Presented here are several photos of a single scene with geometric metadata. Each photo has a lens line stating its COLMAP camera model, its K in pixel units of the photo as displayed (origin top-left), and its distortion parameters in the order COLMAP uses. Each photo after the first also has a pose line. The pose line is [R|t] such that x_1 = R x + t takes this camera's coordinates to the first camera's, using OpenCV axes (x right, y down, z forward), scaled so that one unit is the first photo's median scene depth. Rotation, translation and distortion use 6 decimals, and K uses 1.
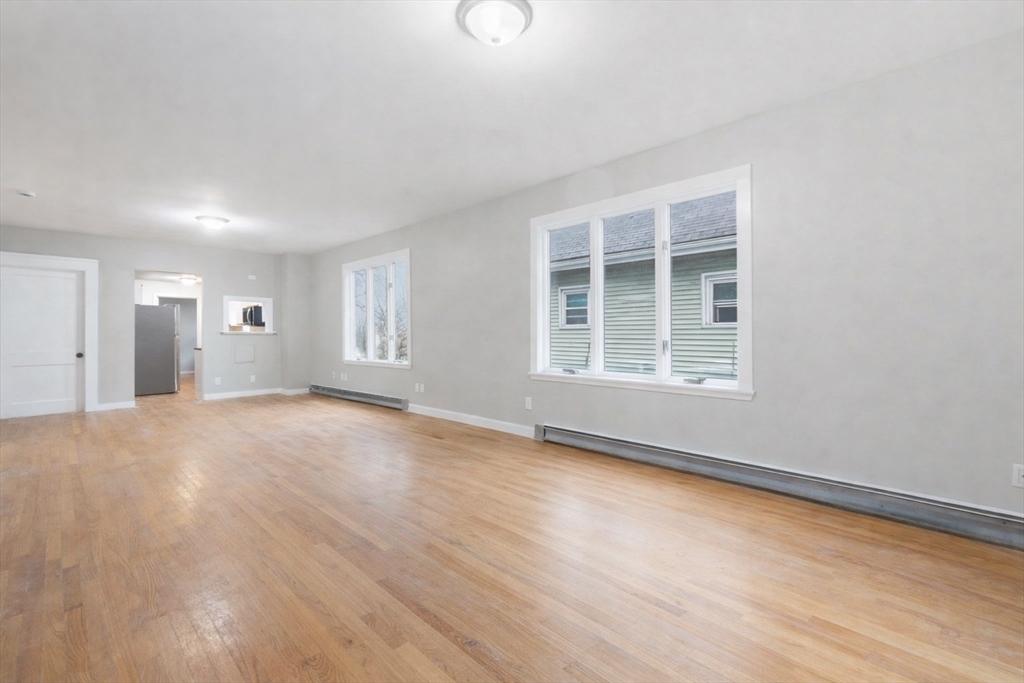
lens RADIAL K [[433.3, 0, 515.5], [0, 433.3, 339.2], [0, 0, 1]] dist [0.003142, -0.000945]
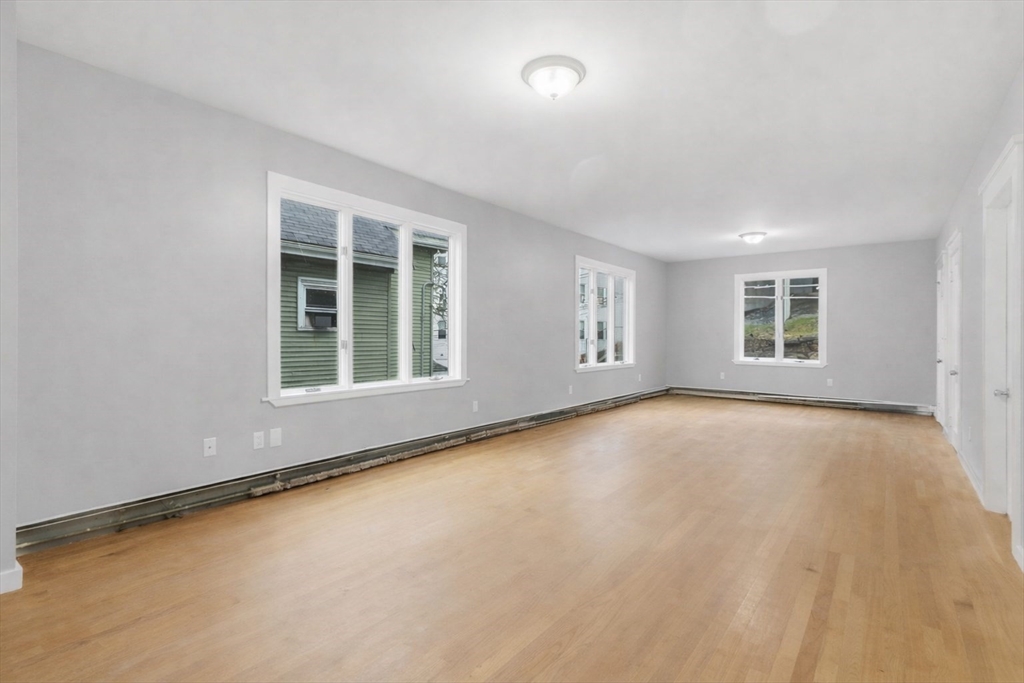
lens RADIAL K [[433.3, 0, 515.5], [0, 433.3, 339.2], [0, 0, 1]] dist [0.003142, -0.000945]
pose [[-0.030344, -0.003076, 0.999535, -0.689136], [0.007993, 0.999963, 0.003320, -0.008626], [-0.999508, 0.008090, -0.030318, 0.636471]]
